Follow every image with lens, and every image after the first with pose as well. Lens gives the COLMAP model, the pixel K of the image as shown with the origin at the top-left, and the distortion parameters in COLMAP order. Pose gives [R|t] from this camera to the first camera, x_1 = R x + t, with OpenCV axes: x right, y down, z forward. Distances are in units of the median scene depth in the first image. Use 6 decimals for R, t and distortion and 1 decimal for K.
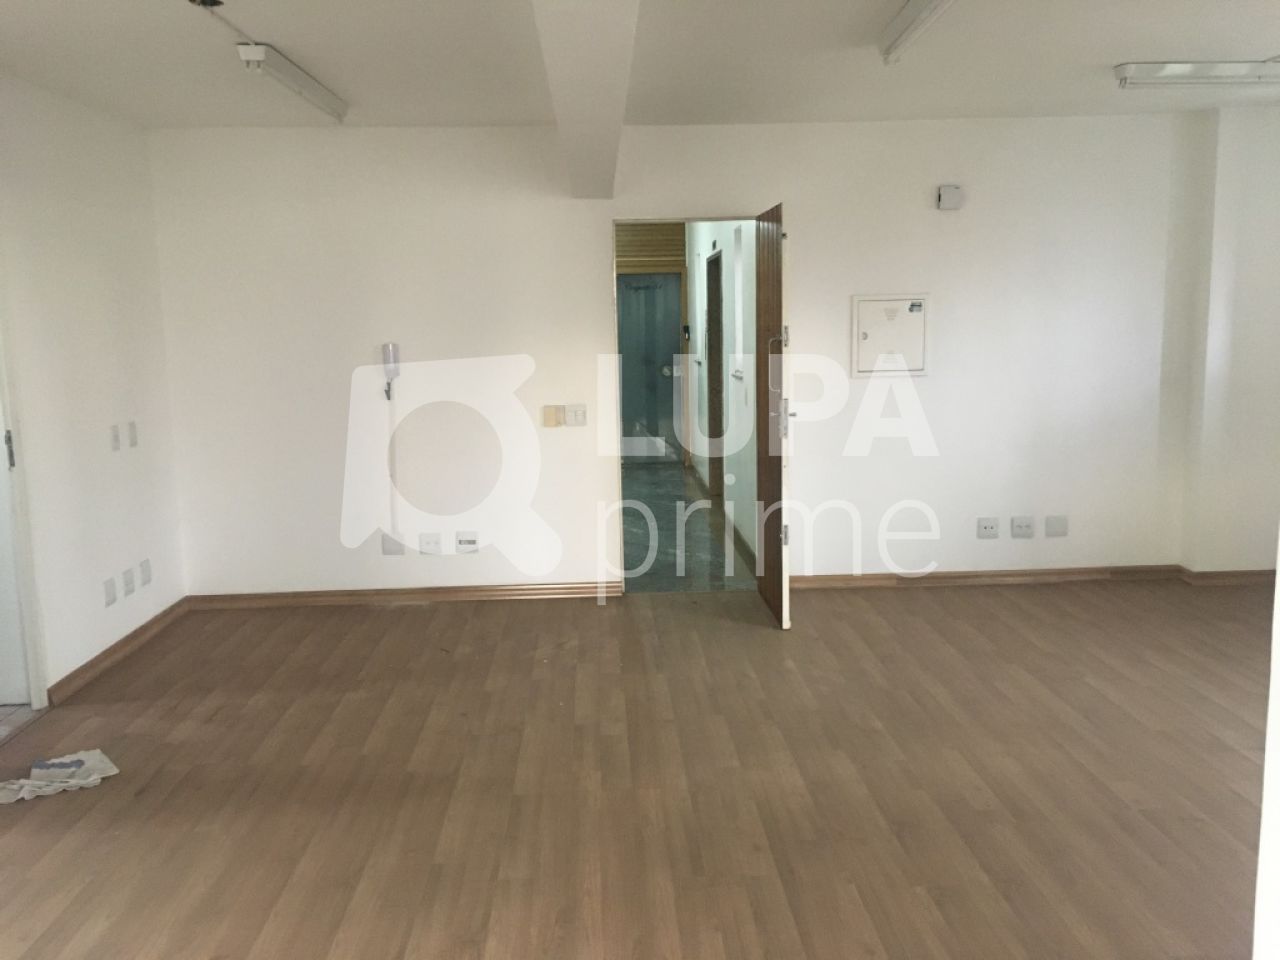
lens RADIAL K [[1096.4, 0, 639.5], [0, 1096.4, 477.7], [0, 0, 1]] dist [0.082139, -0.100464]
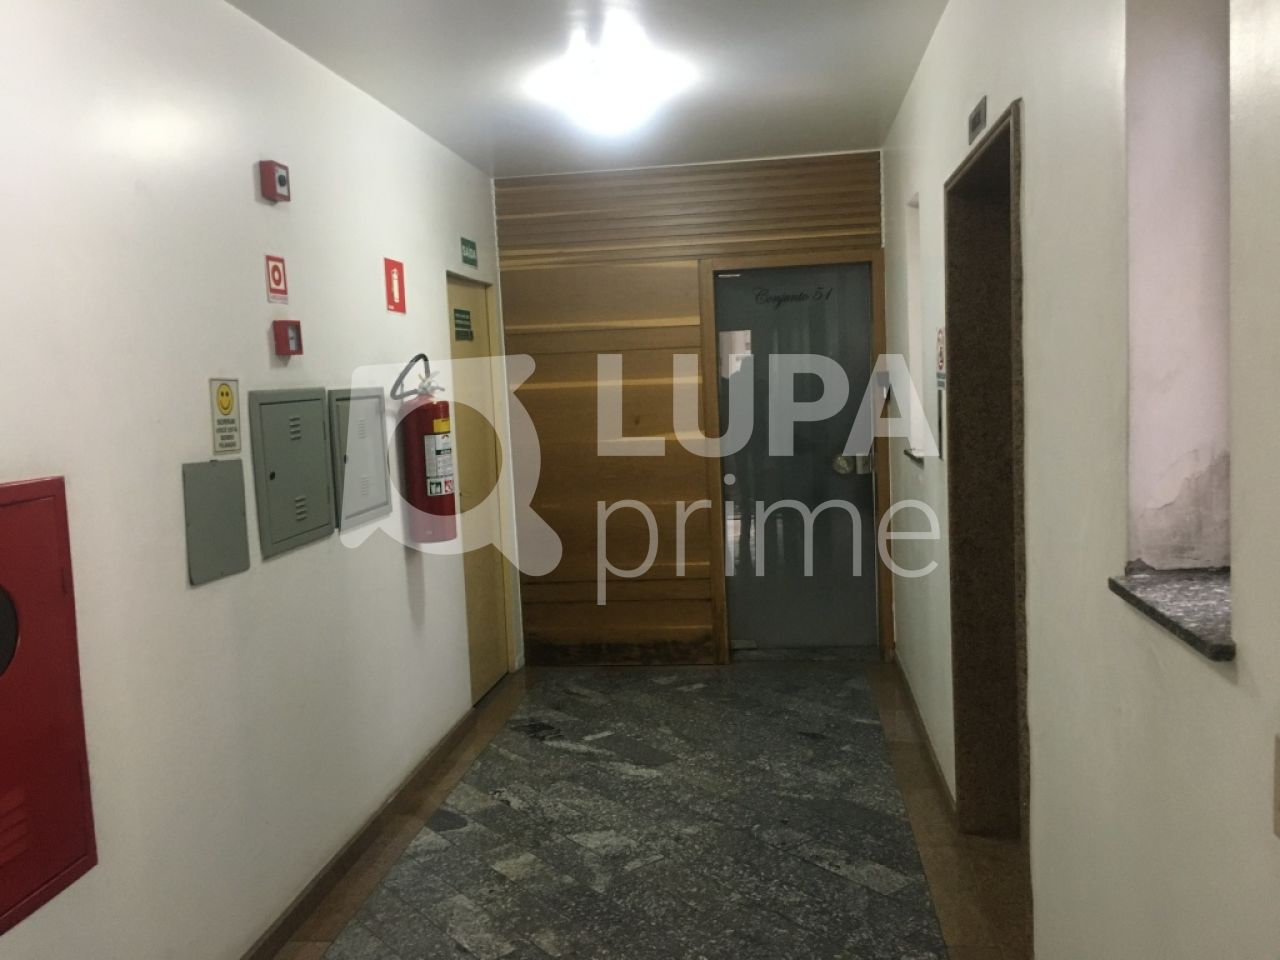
lens RADIAL K [[1096.4, 0, 640.0], [0, 1096.4, 479.2], [0, 0, 1]] dist [0.082139, -0.100464]
pose [[0.985470, -0.011288, -0.169476, 0.019385], [0.003570, 0.998945, -0.045774, -0.071520], [0.169814, 0.044504, 0.984471, 0.521105]]
